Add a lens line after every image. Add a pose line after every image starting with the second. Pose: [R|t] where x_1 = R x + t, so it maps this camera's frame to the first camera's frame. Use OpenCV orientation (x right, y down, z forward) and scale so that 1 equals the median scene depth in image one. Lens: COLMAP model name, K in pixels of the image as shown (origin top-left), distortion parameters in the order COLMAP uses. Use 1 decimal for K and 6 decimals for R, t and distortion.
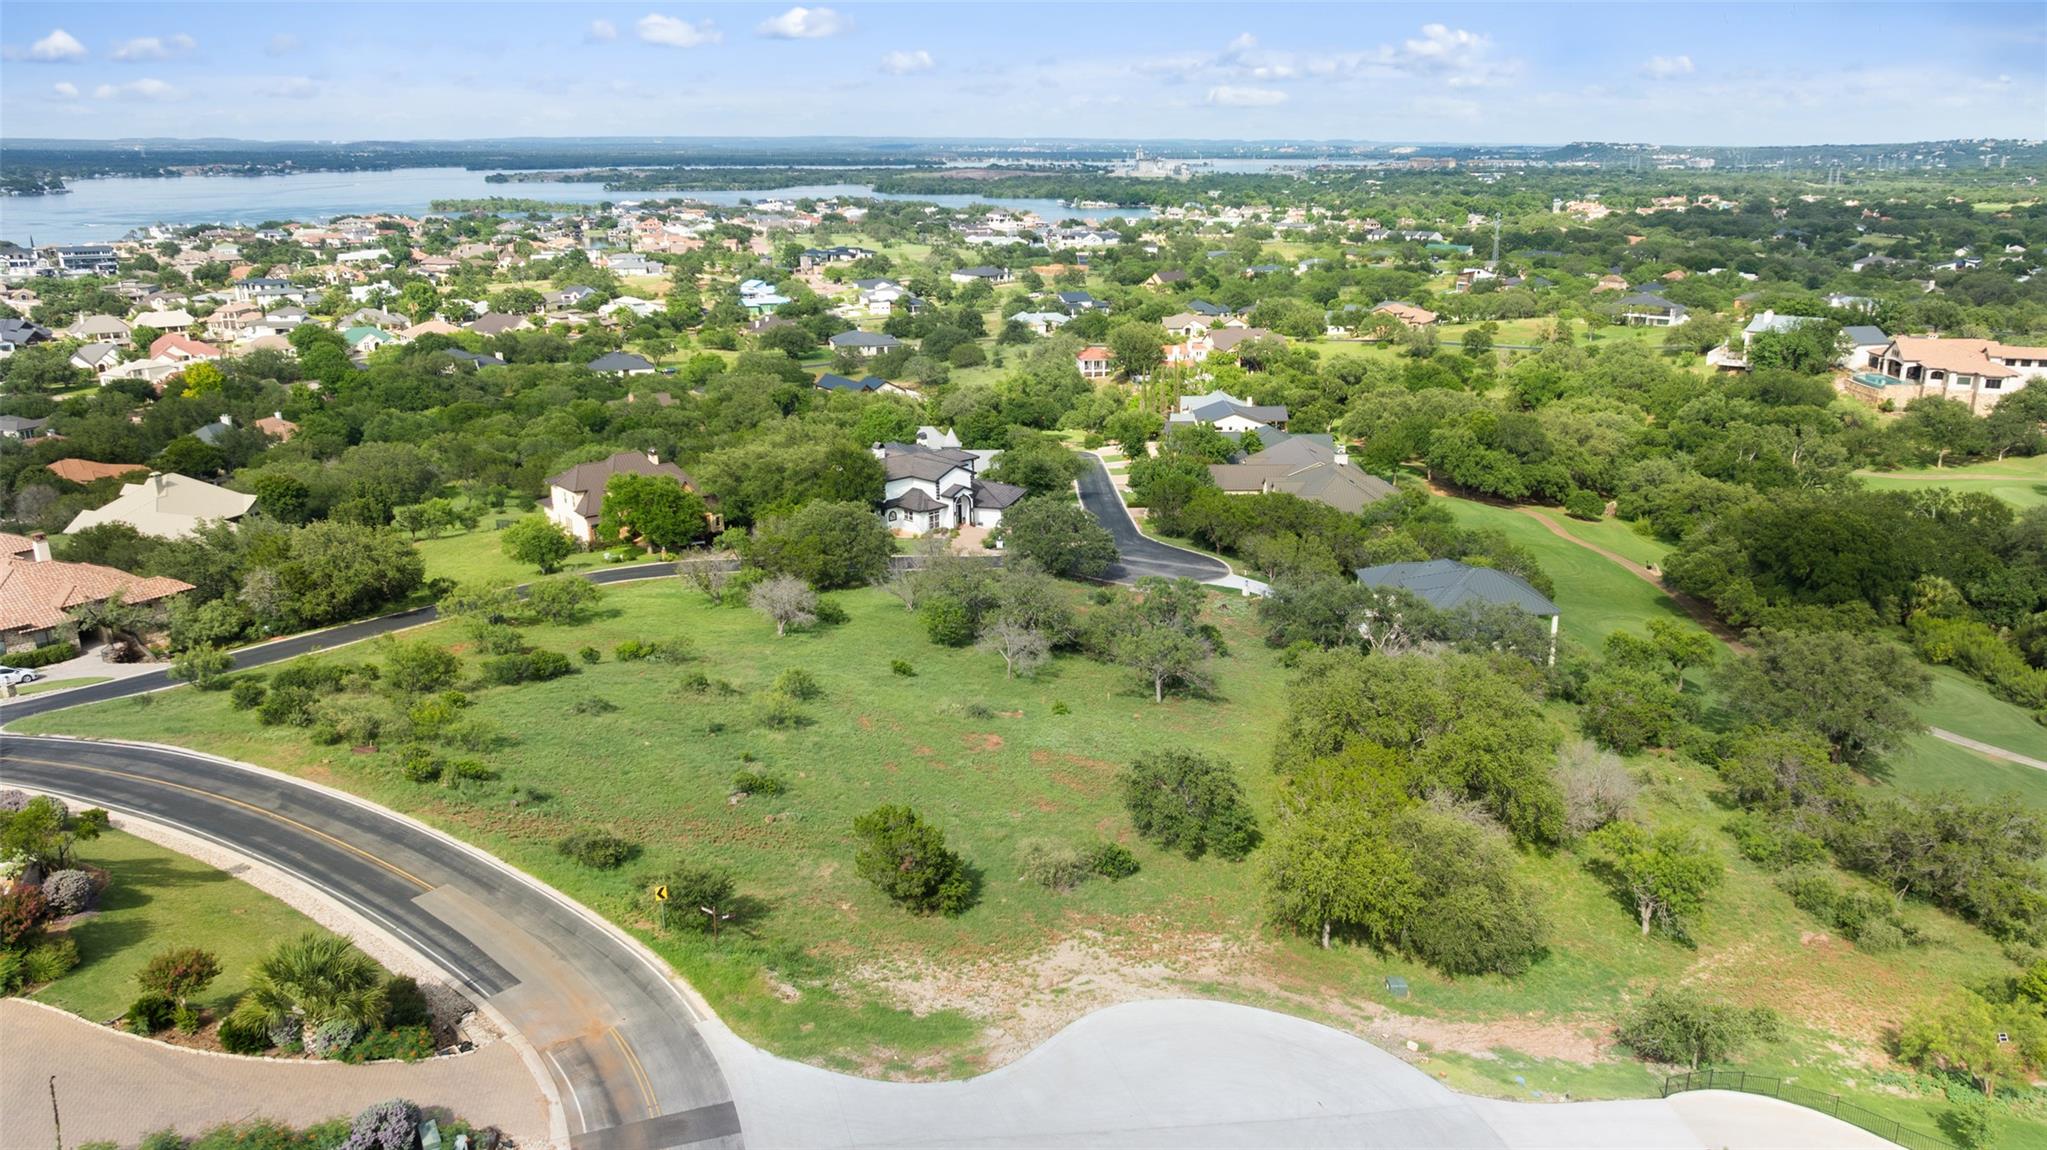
lens RADIAL K [[1460.6, 0, 1068.1], [0, 1460.6, 544.0], [0, 0, 1]] dist [-0.033373, 0.033324]
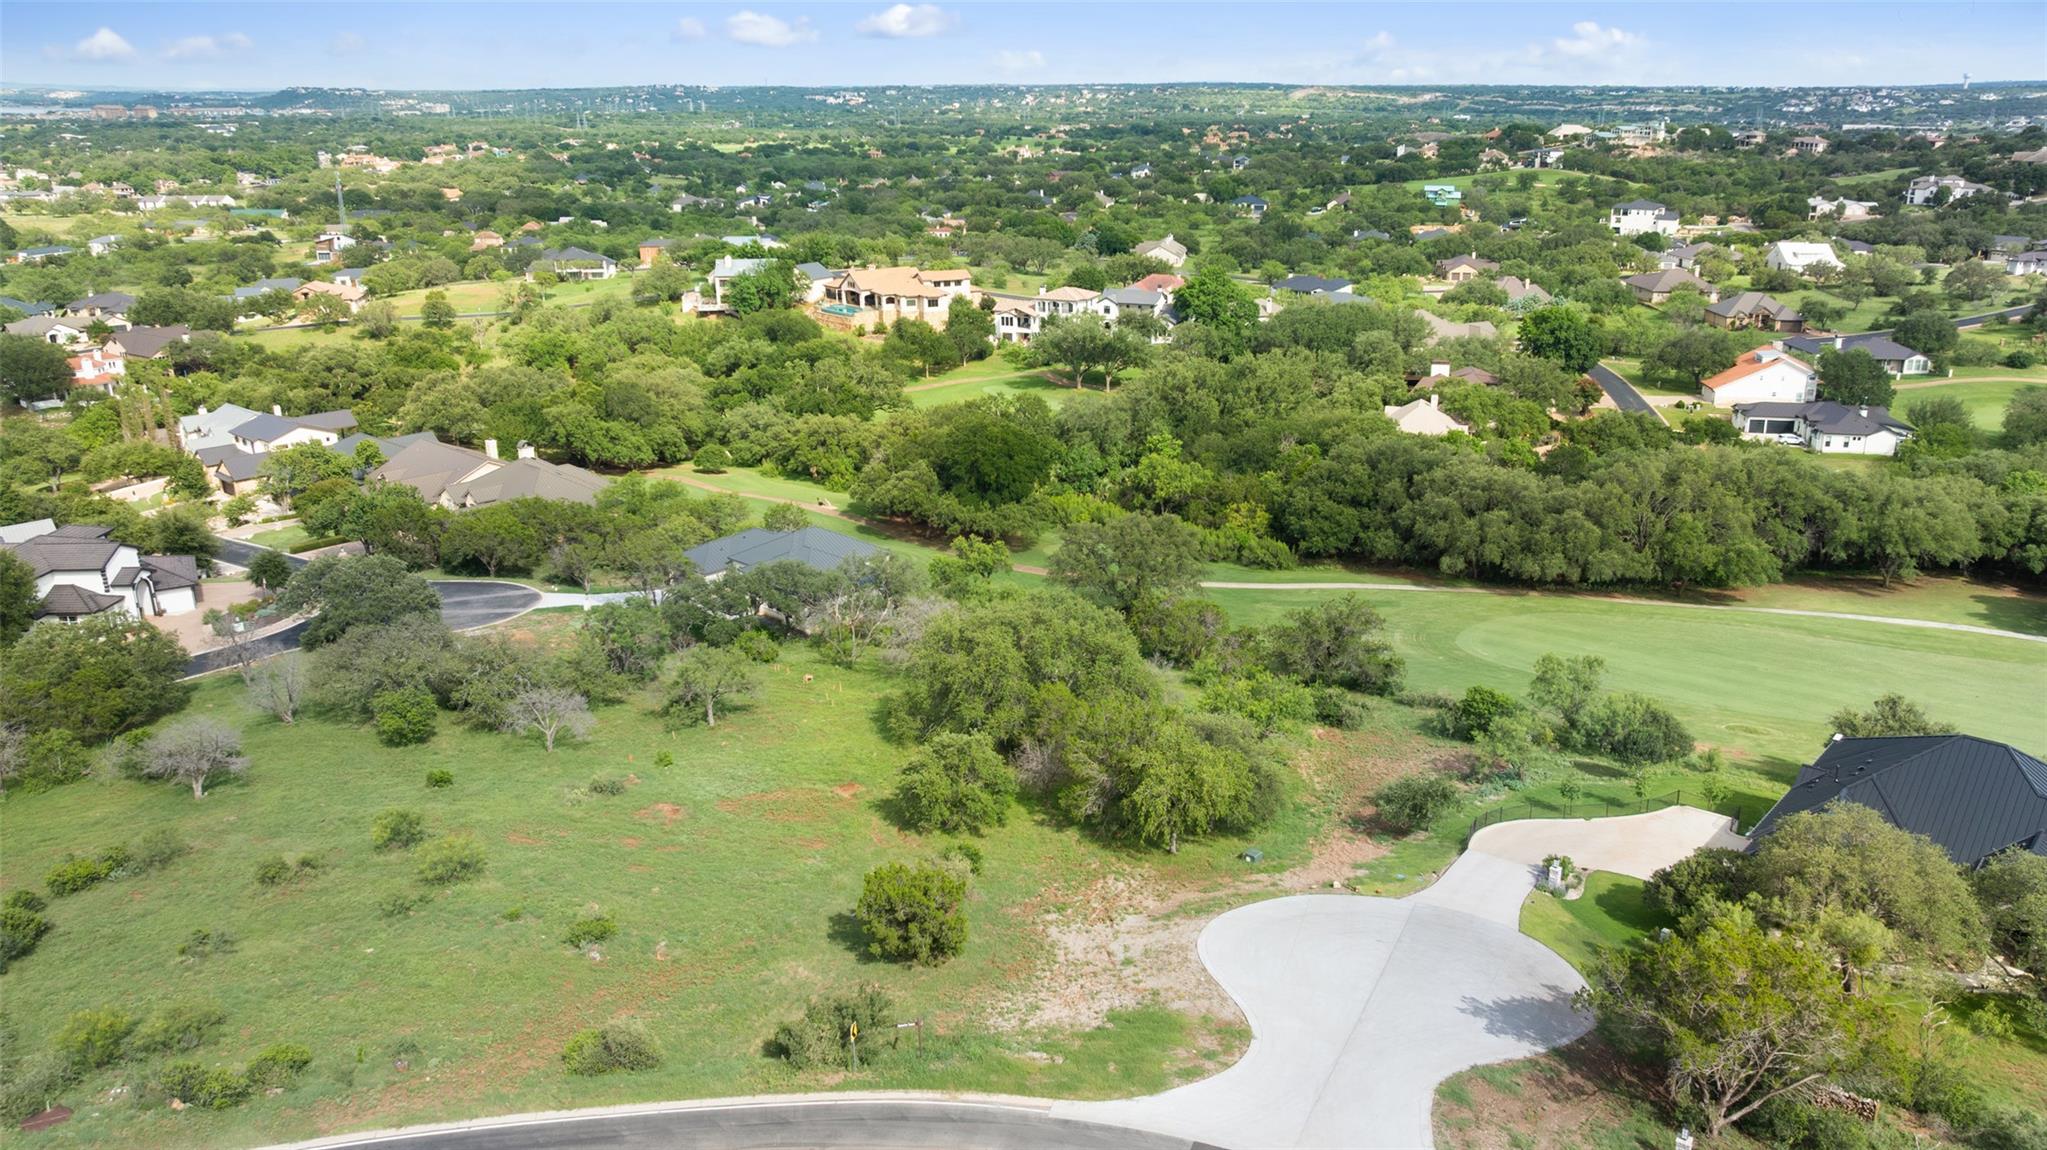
lens RADIAL K [[1460.6, 0, 1080.9], [0, 1460.6, 557.5], [0, 0, 1]] dist [-0.033373, 0.033324]
pose [[0.685301, -0.218777, 0.694622, -0.186368], [0.187551, 0.974656, 0.121942, -0.031835], [-0.703695, 0.046710, 0.708965, 0.065010]]
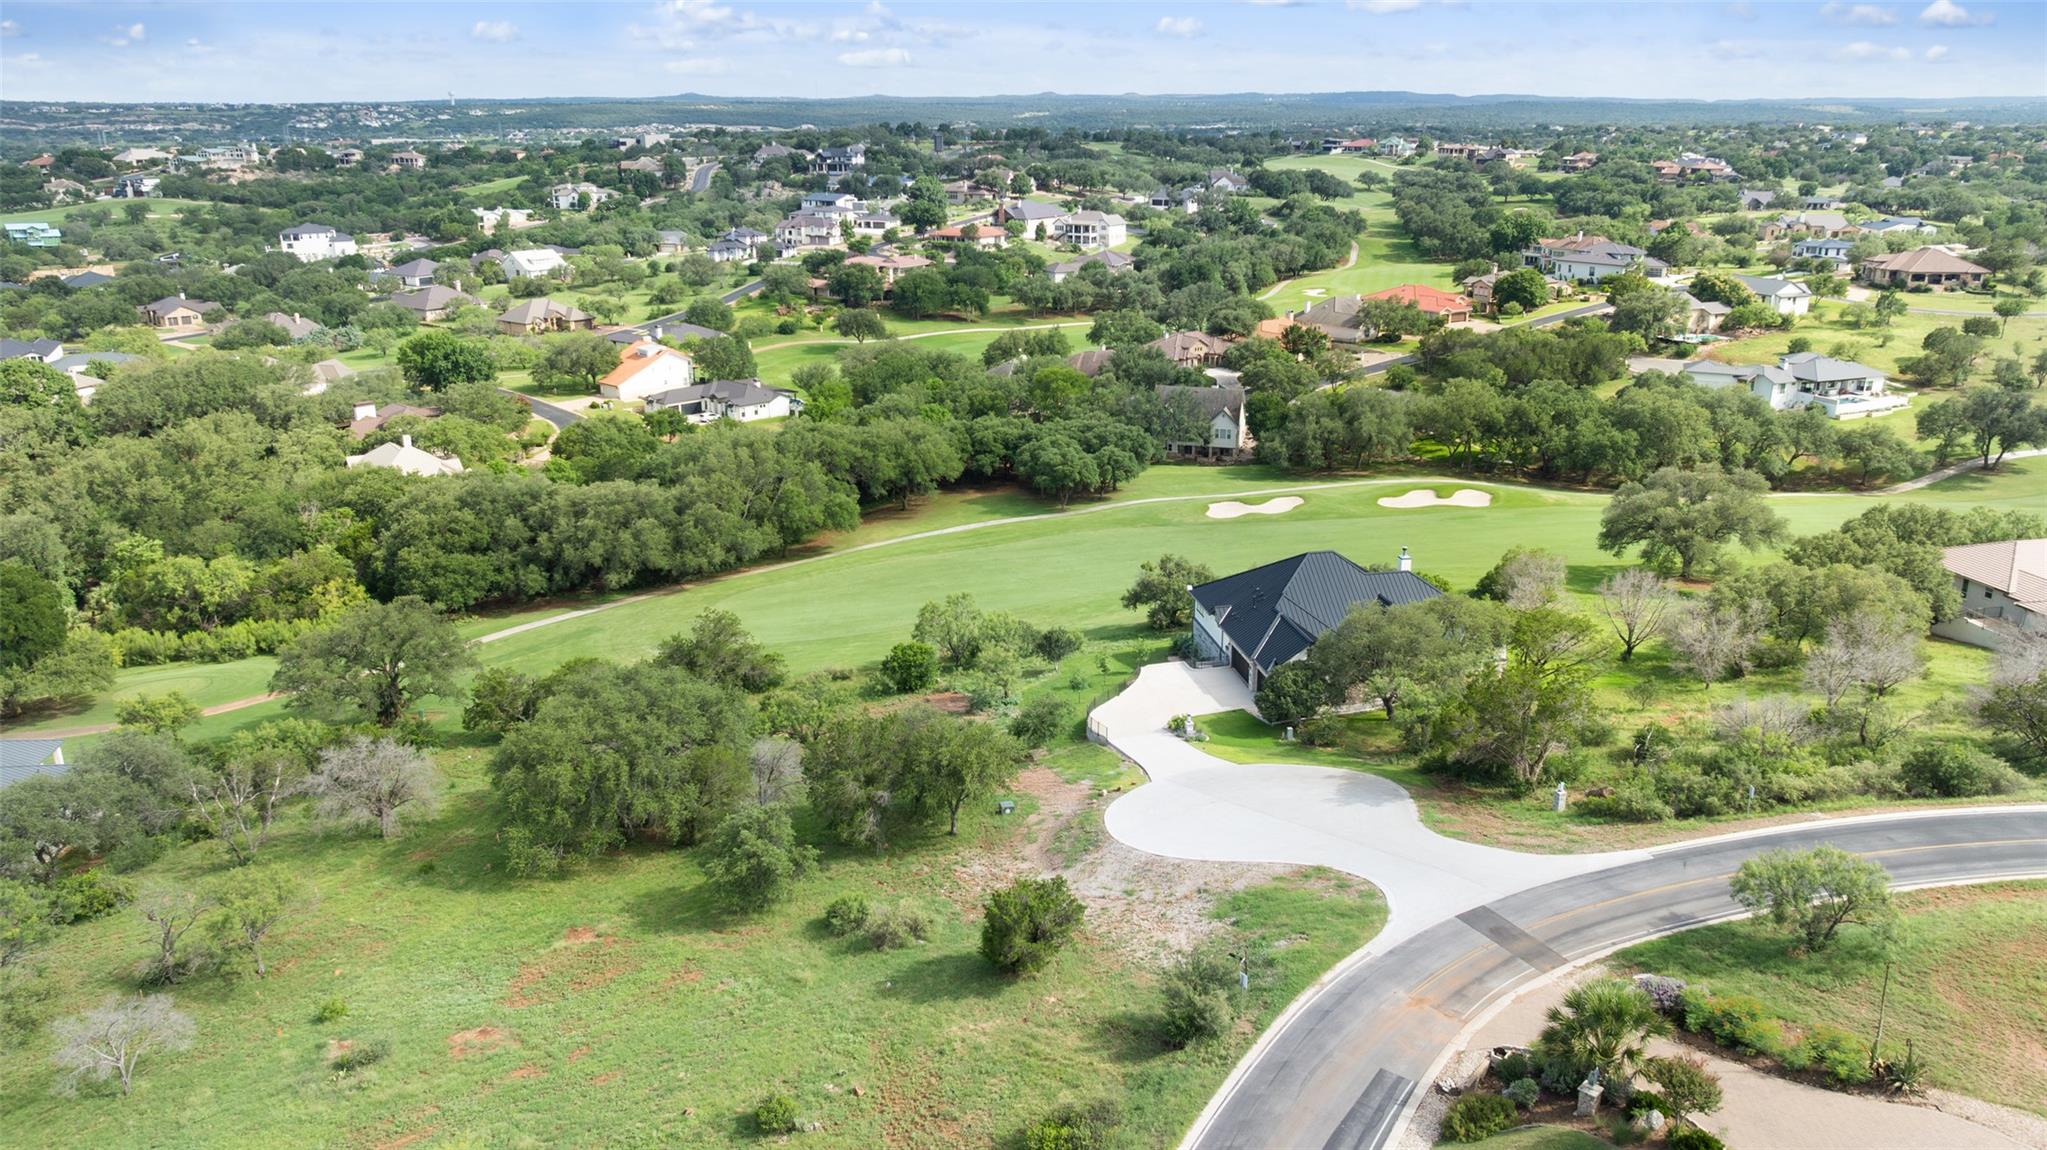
lens RADIAL K [[1460.6, 0, 1045.8], [0, 1460.6, 556.5], [0, 0, 1]] dist [-0.033373, 0.033324]
pose [[-0.157076, -0.288577, 0.944484, -0.278911], [0.260699, 0.910317, 0.321494, -0.093835], [-0.952556, 0.296725, -0.067758, 0.279572]]
